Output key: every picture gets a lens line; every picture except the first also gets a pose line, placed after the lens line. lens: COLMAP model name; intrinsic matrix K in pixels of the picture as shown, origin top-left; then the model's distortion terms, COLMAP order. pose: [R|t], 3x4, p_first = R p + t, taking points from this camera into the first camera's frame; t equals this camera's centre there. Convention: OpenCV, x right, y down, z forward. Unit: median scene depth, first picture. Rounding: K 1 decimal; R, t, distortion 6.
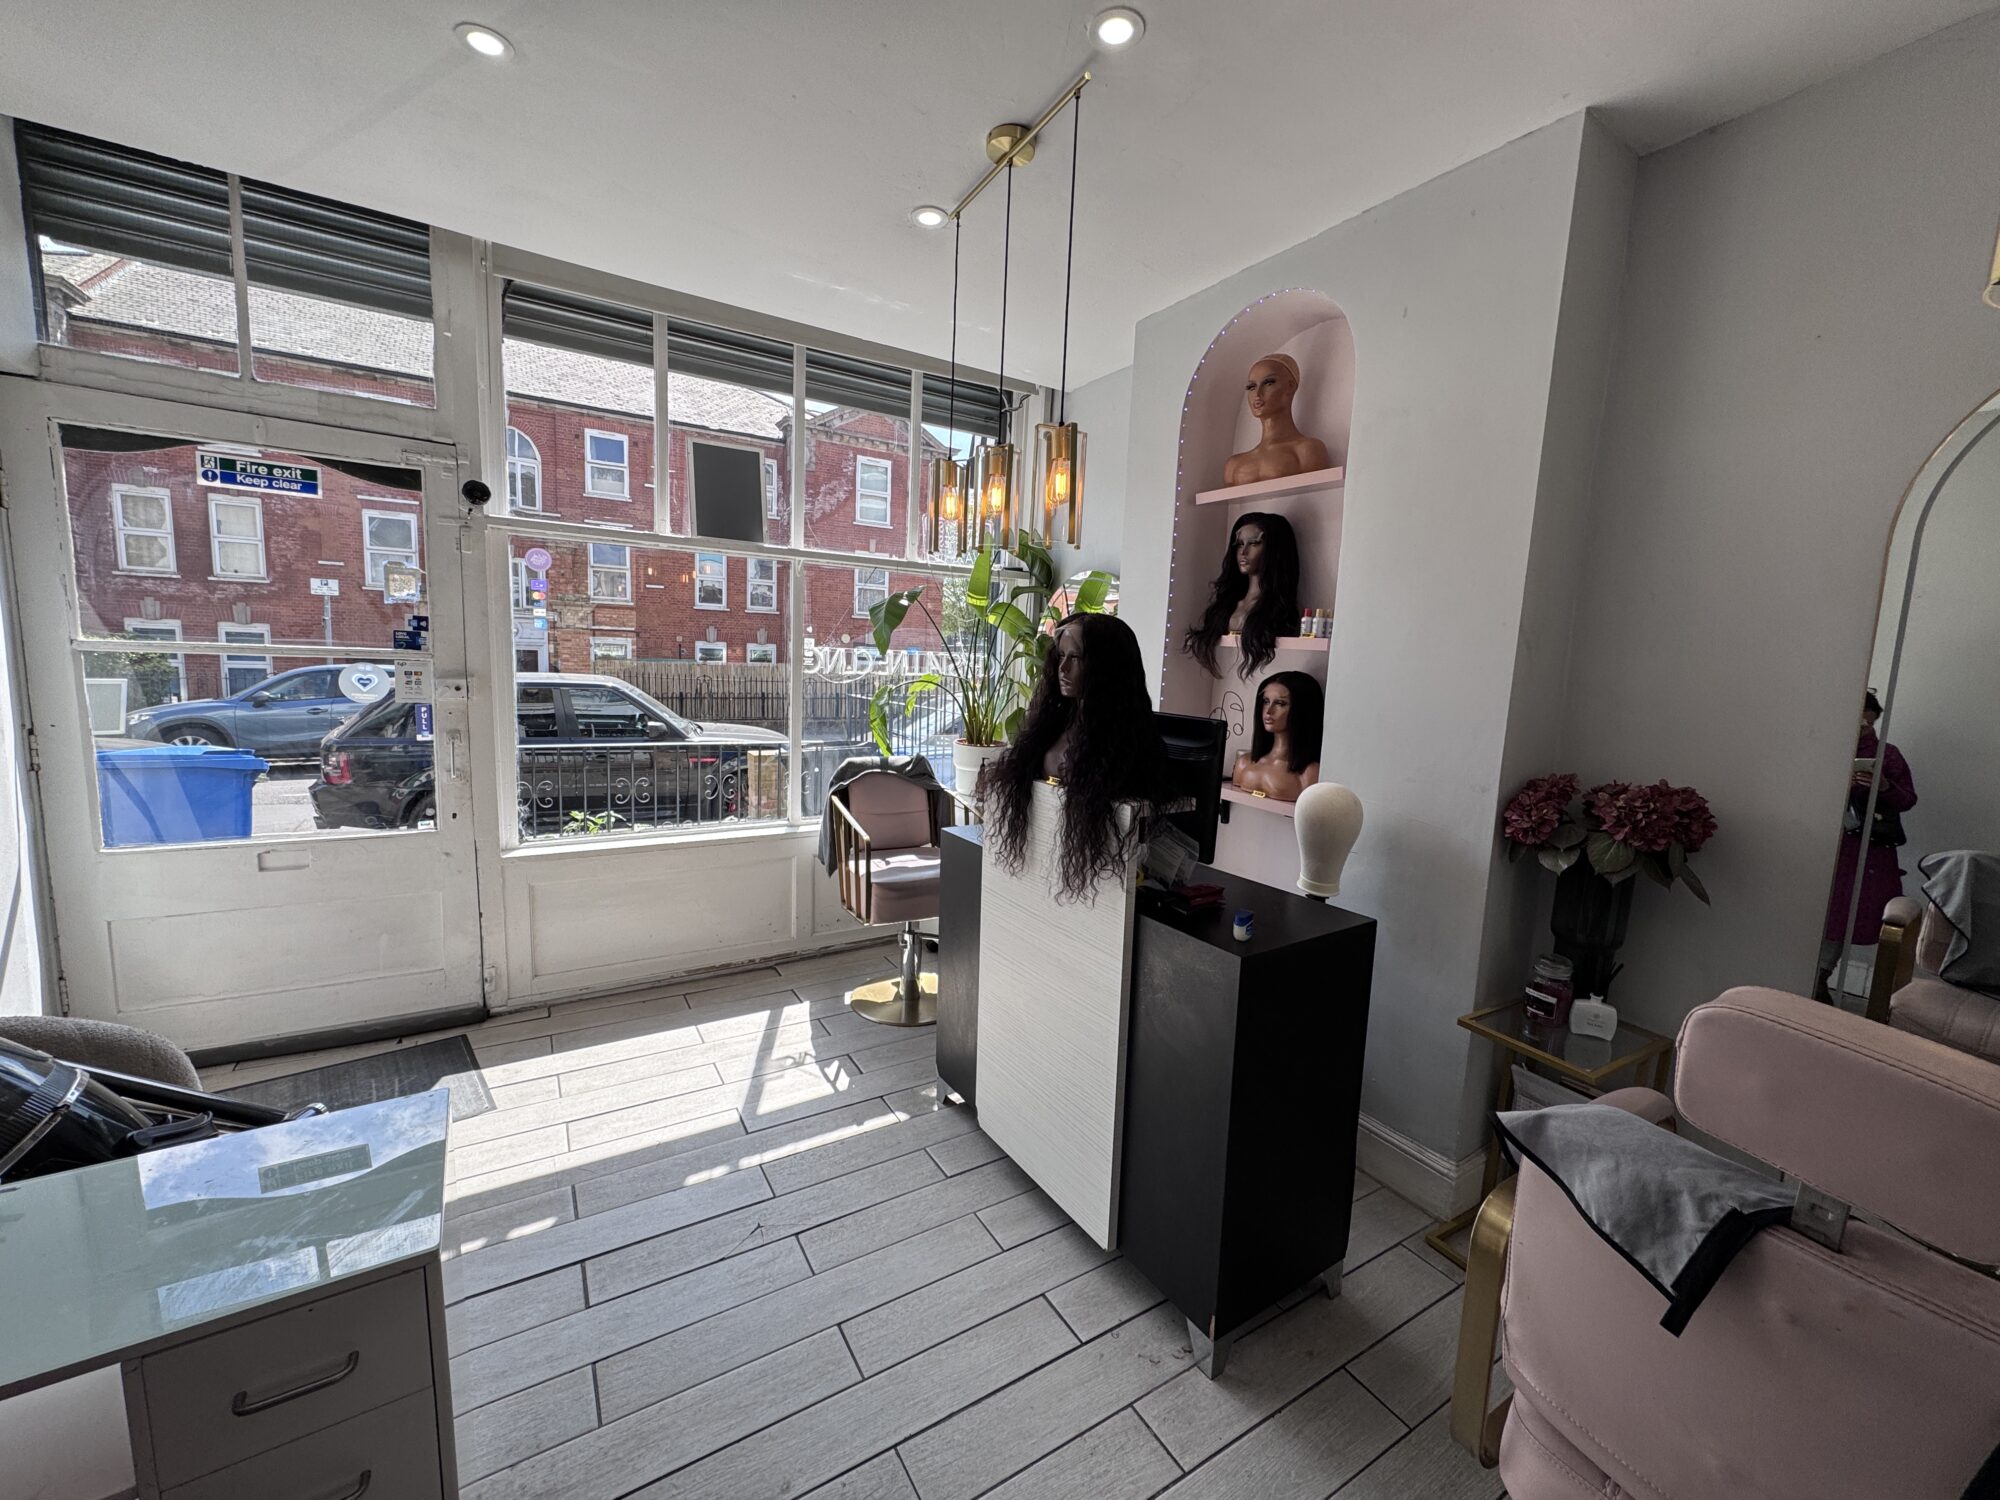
lens RADIAL K [[792.7, 0, 1000.1], [0, 792.7, 752.9], [0, 0, 1]] dist [0.009168, -0.000640]
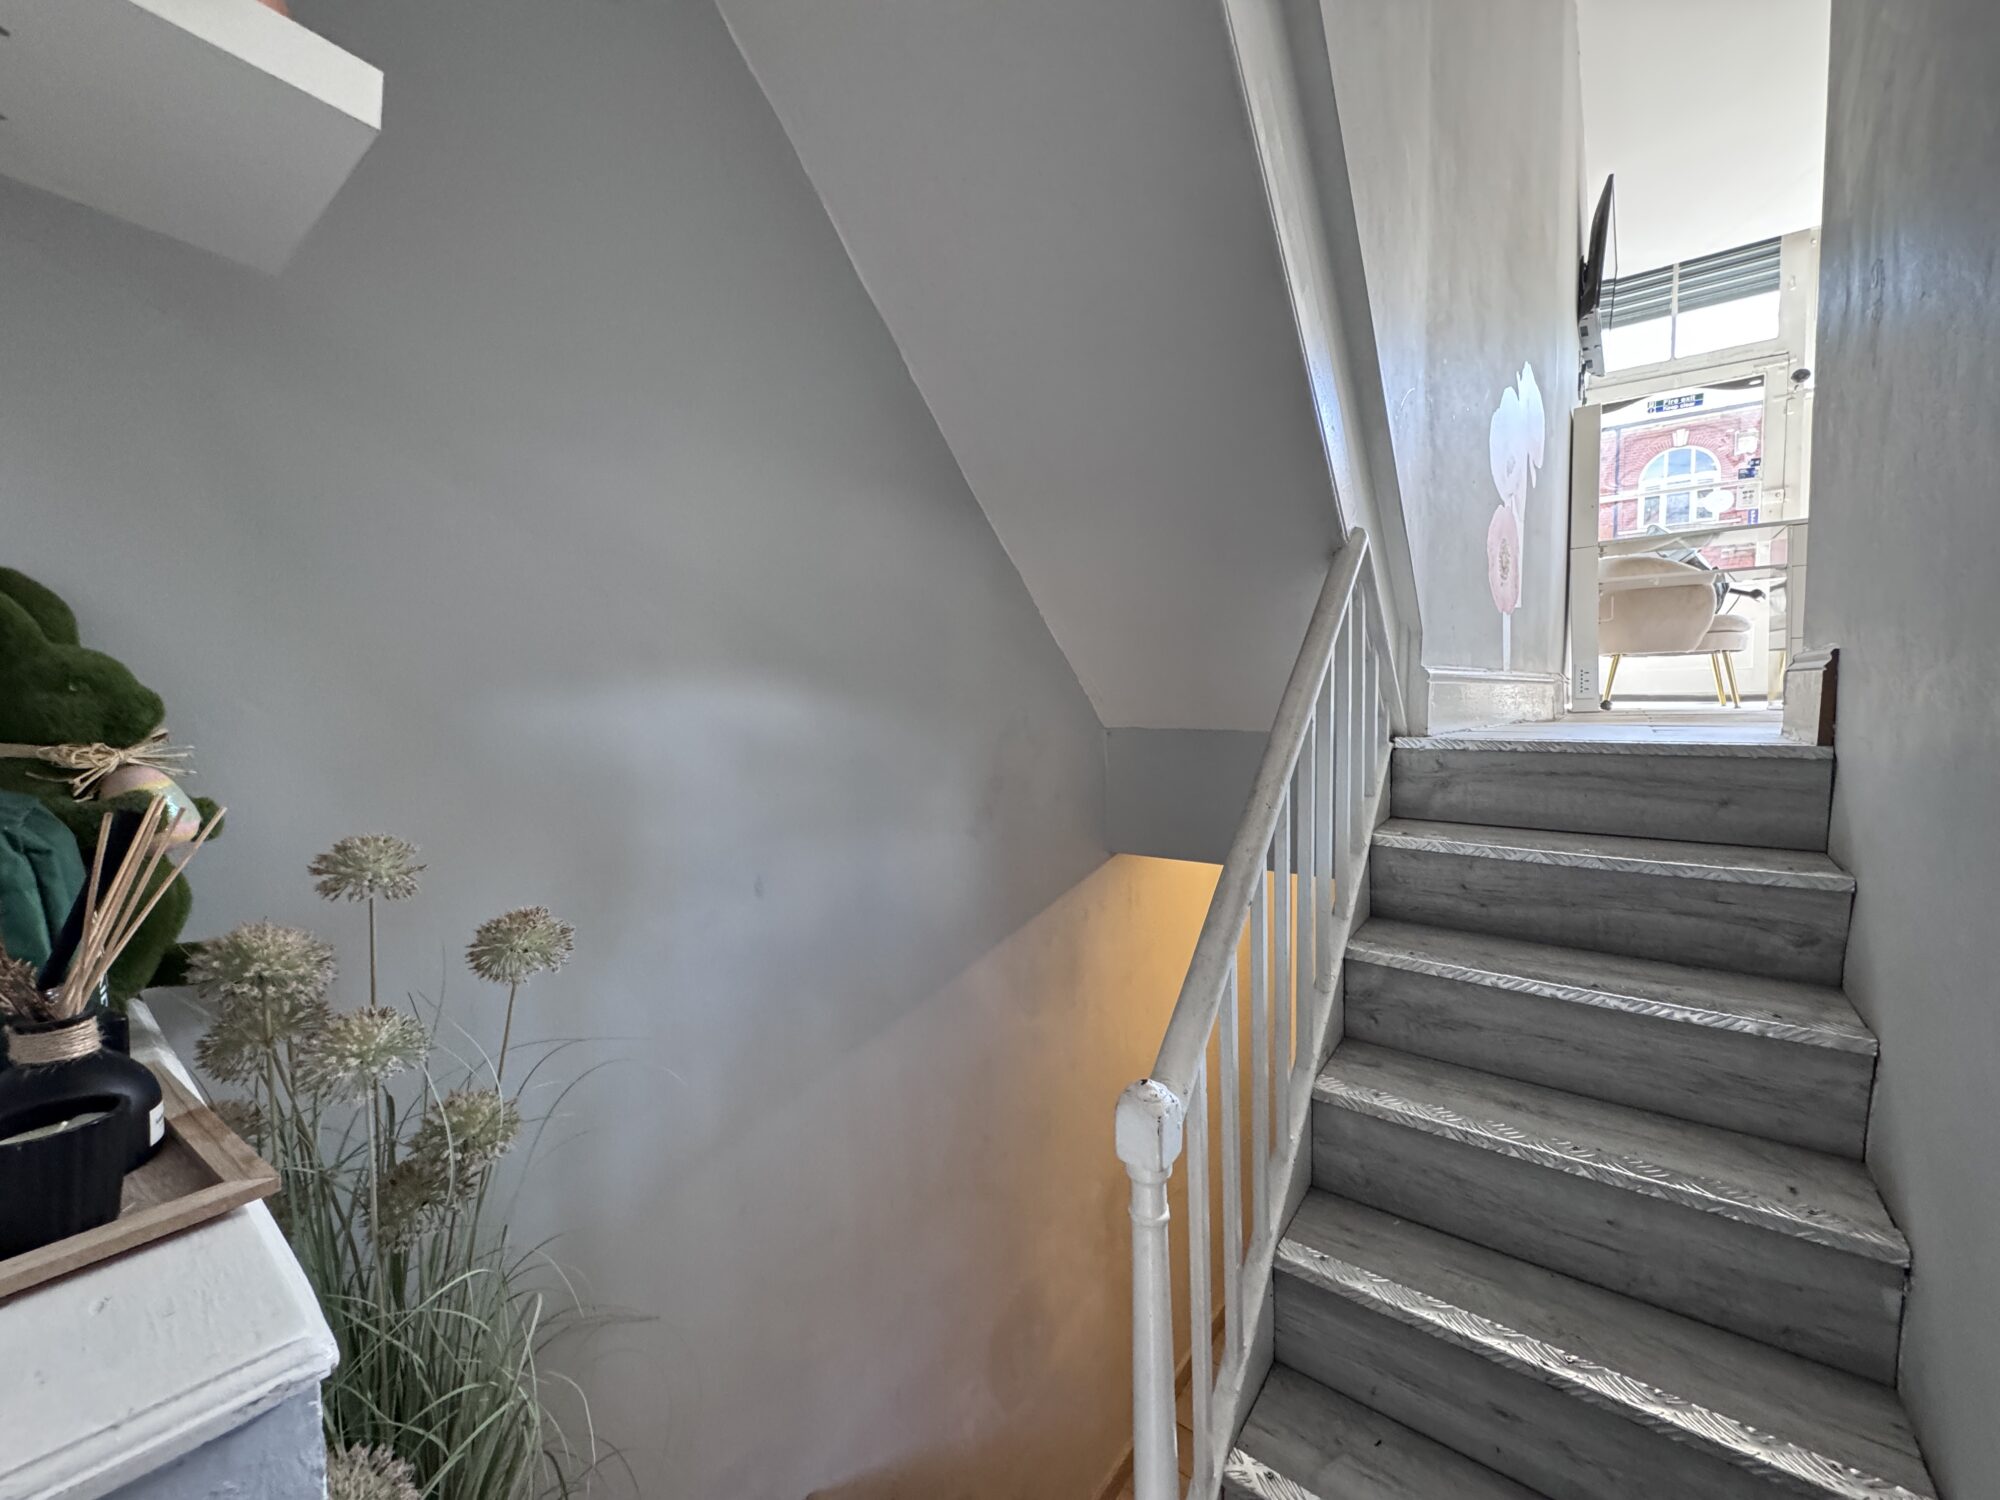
lens RADIAL K [[792.7, 0, 994.6], [0, 792.7, 749.3], [0, 0, 1]] dist [0.009168, -0.000640]
pose [[0.349890, -0.002054, -0.936789, 0.356379], [-0.096850, 0.994560, -0.038354, 0.742374], [0.931771, 0.104147, 0.347787, -1.181109]]
